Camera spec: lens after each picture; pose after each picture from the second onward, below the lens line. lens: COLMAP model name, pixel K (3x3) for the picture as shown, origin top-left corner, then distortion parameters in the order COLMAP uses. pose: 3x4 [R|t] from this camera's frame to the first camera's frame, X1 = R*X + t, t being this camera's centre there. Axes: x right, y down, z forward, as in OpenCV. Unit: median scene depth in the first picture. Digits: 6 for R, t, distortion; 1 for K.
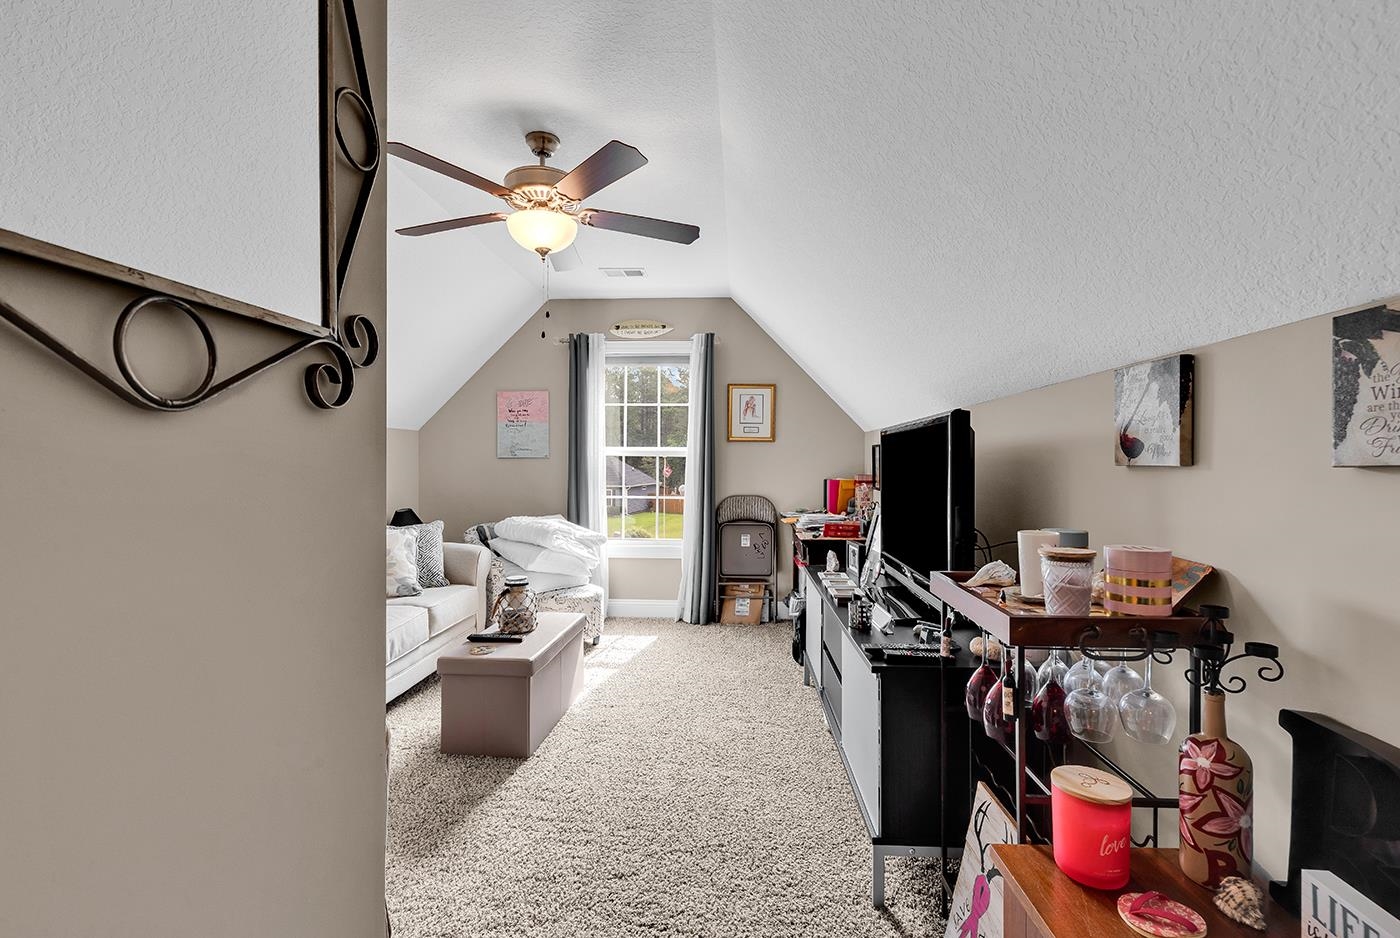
lens RADIAL K [[630.4, 0, 700.3], [0, 630.4, 467.4], [0, 0, 1]] dist [0.009713, -0.000285]
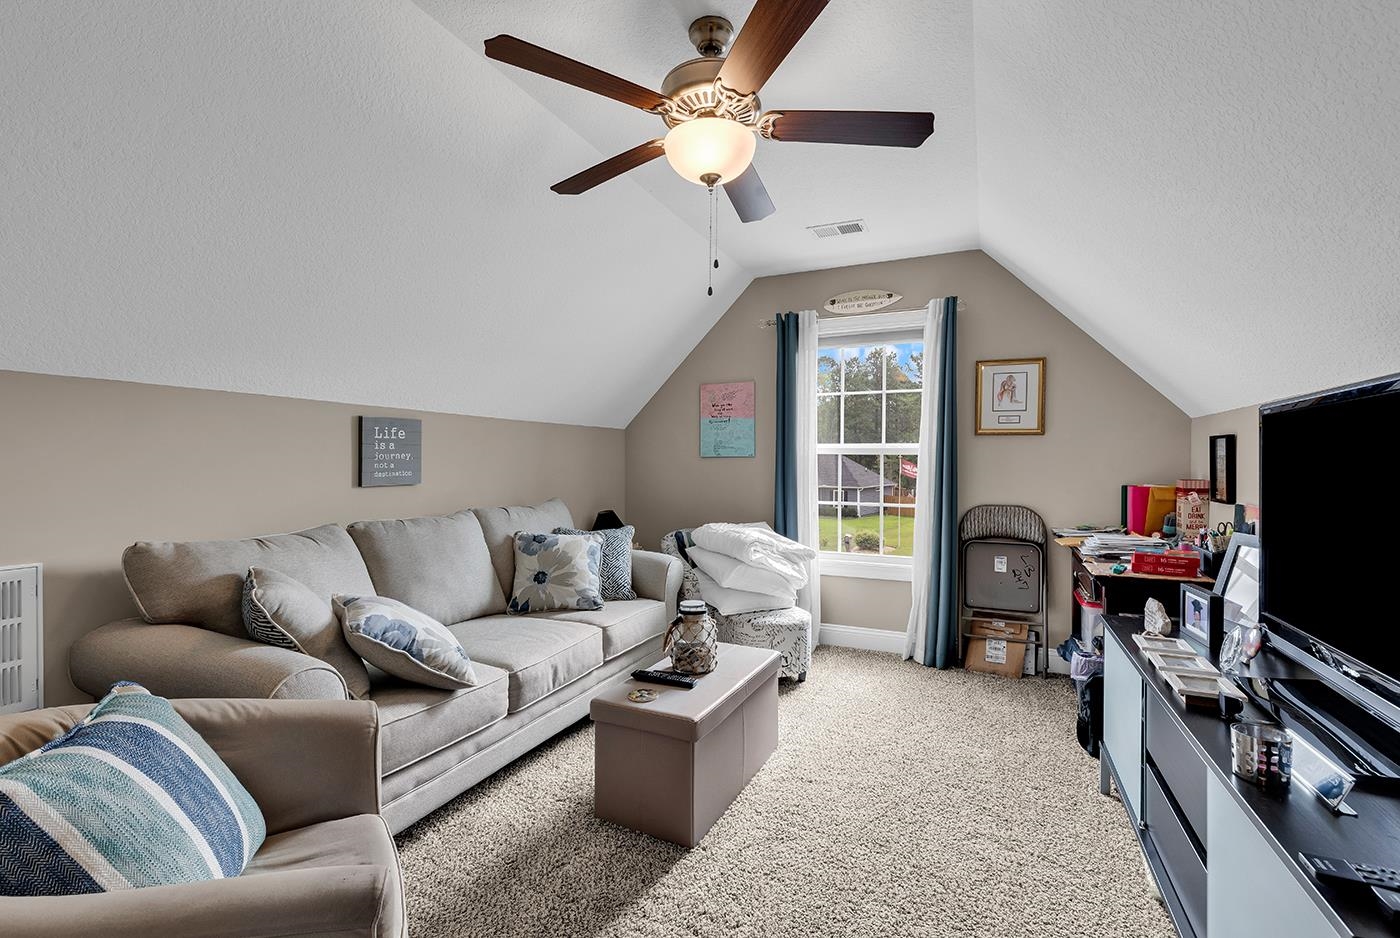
lens RADIAL K [[630.4, 0, 700.3], [0, 630.4, 467.4], [0, 0, 1]] dist [0.009713, -0.000285]
pose [[0.934349, 0.002910, -0.356348, 0.005478], [-0.003206, 0.999995, -0.000238, 0.000043], [0.356346, 0.001365, 0.934353, 0.193472]]
